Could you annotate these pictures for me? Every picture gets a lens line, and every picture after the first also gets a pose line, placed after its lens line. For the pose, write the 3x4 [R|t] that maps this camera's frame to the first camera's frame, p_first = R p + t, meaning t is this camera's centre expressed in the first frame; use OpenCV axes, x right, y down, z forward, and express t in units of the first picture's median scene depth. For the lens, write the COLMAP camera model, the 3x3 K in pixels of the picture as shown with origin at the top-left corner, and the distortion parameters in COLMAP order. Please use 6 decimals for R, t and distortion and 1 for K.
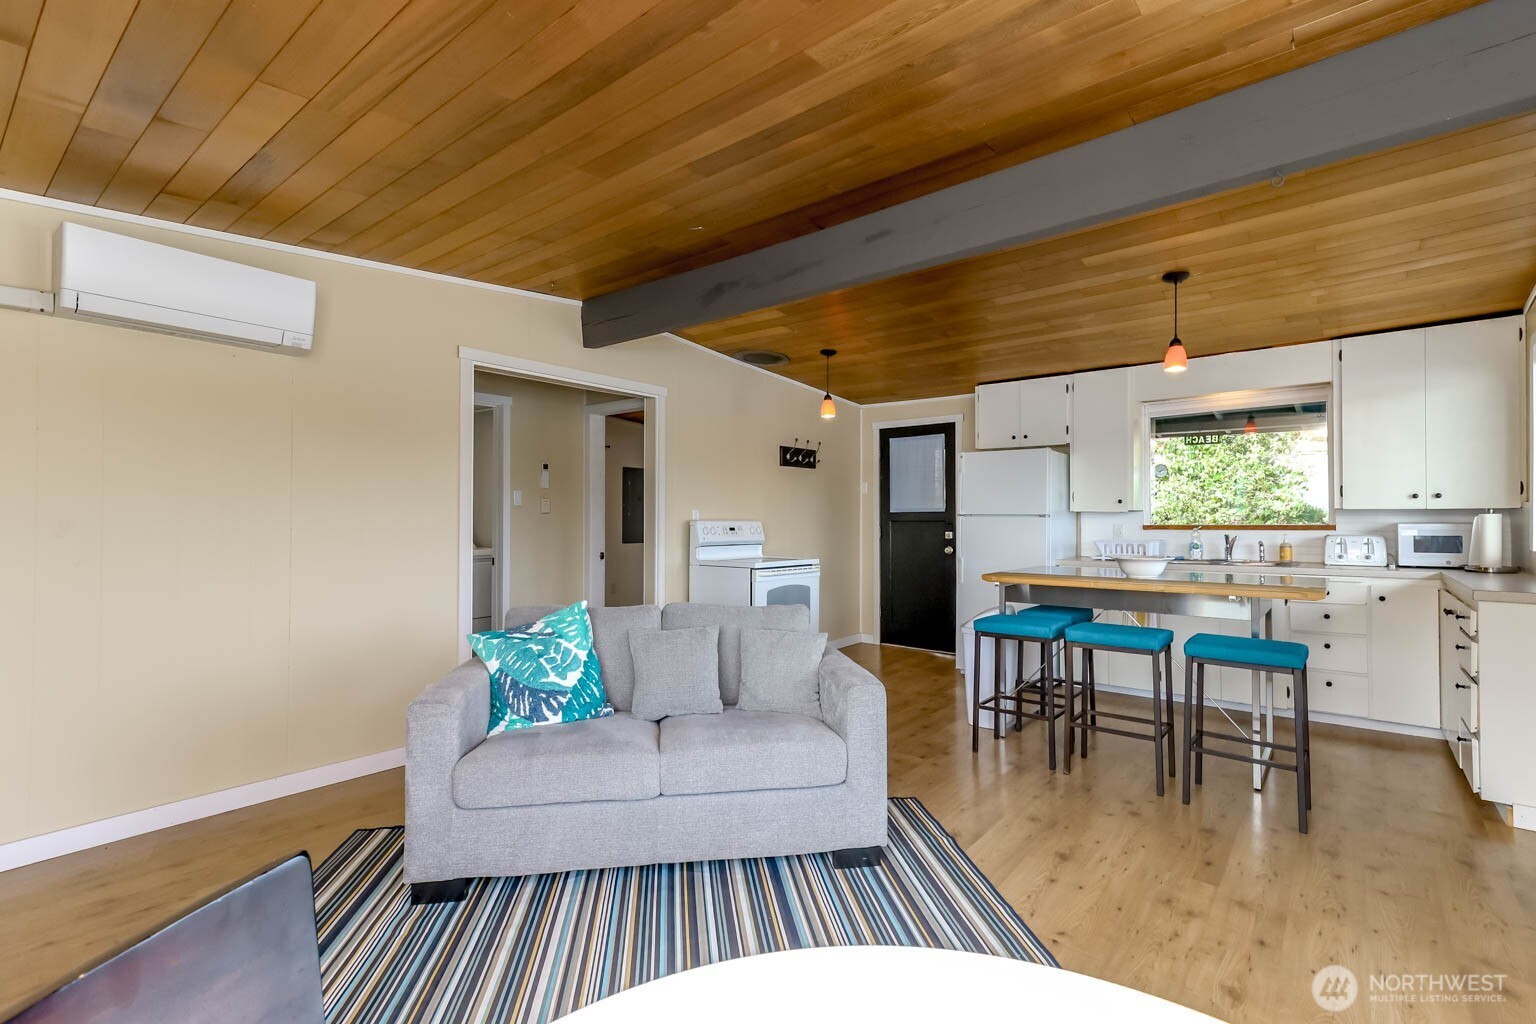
lens RADIAL K [[743.4, 0, 768.0], [0, 743.4, 512.0], [0, 0, 1]] dist [0.028597, 0.000414]
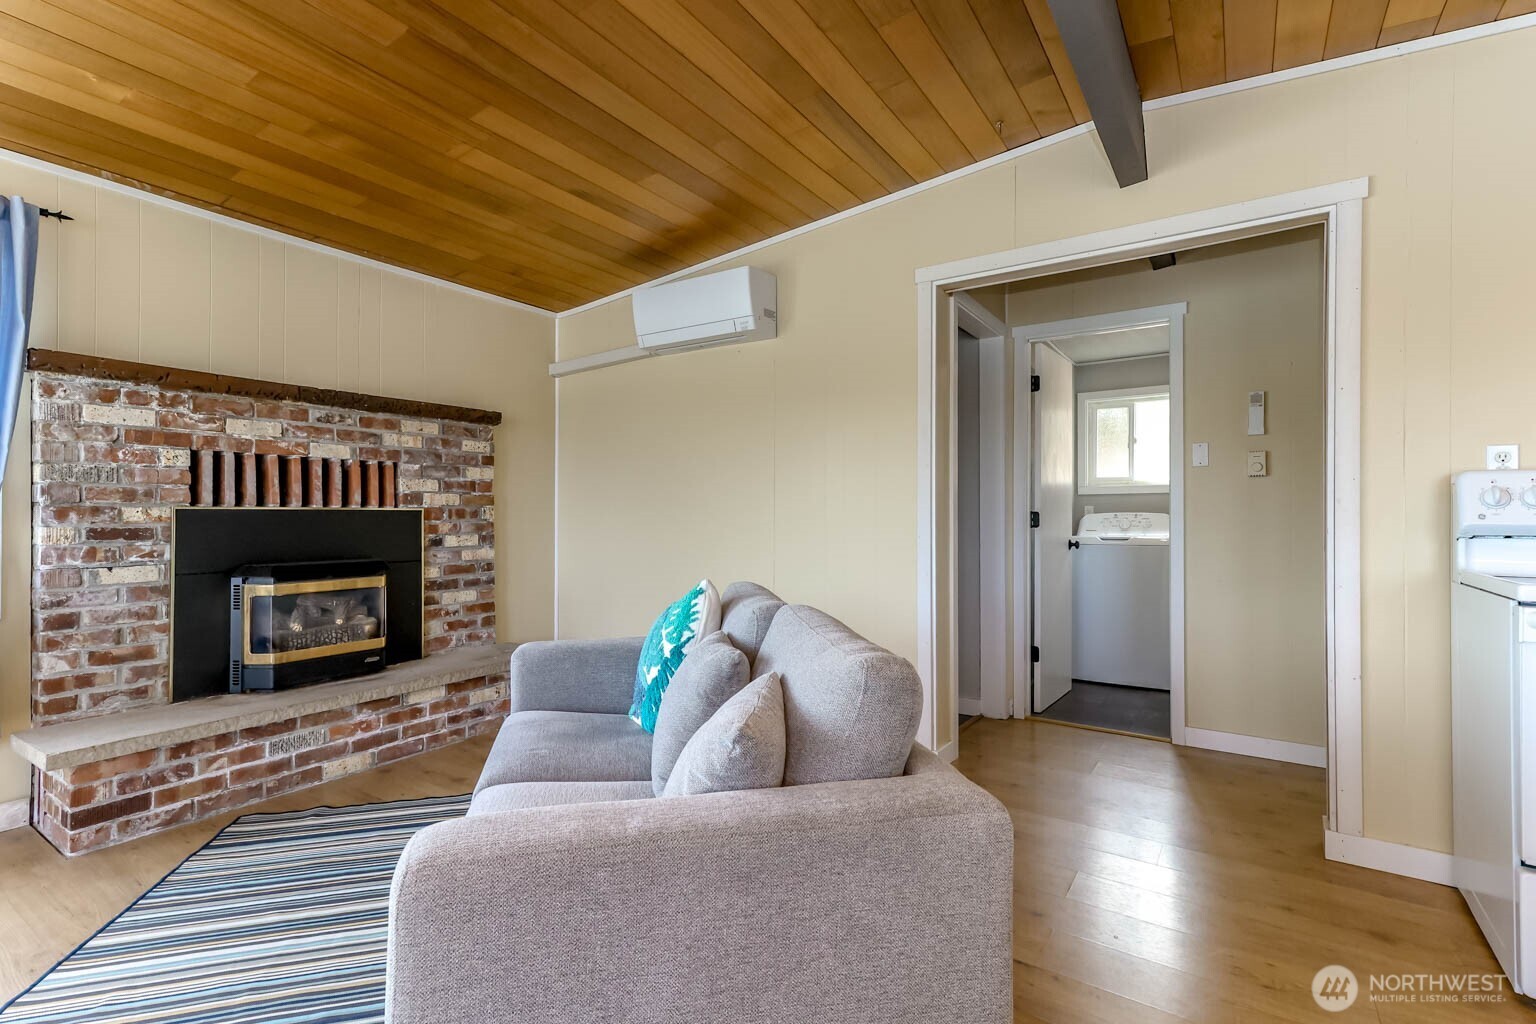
lens RADIAL K [[710.8, 0, 770.6], [0, 710.8, 509.9], [0, 0, 1]] dist [0.025210, -0.000361]
pose [[0.060213, -0.009664, -0.998139, 0.283546], [0.005961, 0.999939, -0.009322, 0.035325], [0.998168, -0.005389, 0.060267, 0.646077]]
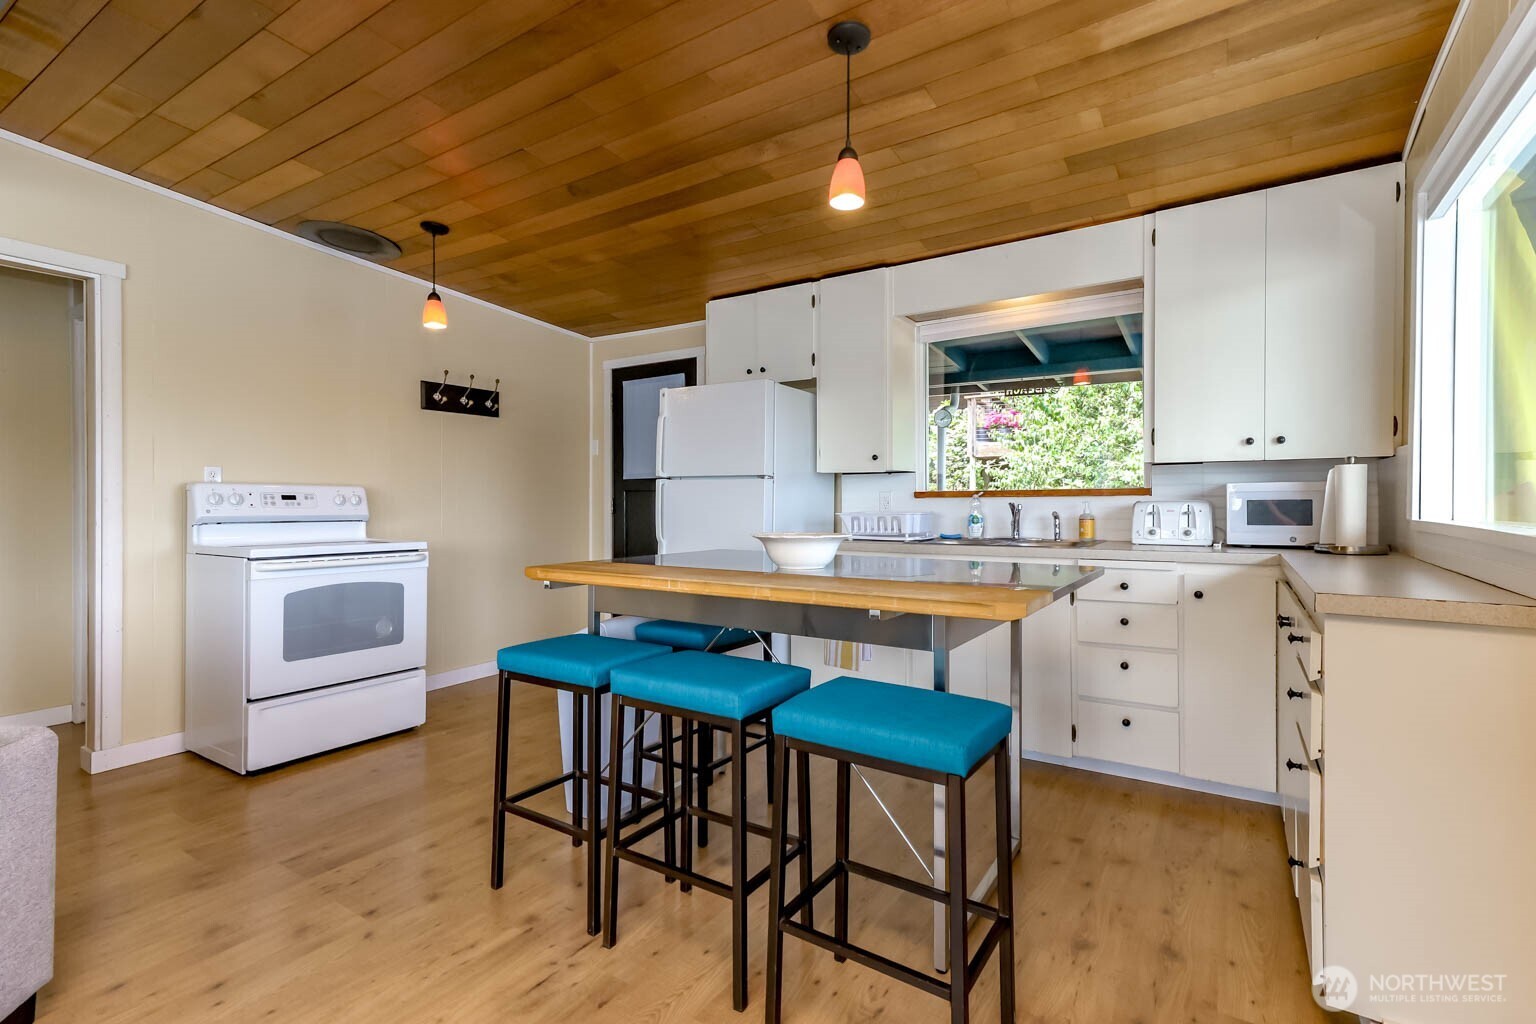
lens RADIAL K [[710.8, 0, 770.6], [0, 710.8, 509.9], [0, 0, 1]] dist [0.025210, -0.000361]
pose [[0.996796, -0.003901, 0.079889, 0.356890], [0.002394, 0.999818, 0.018950, 0.025278], [-0.079948, -0.018698, 0.996624, 0.375033]]
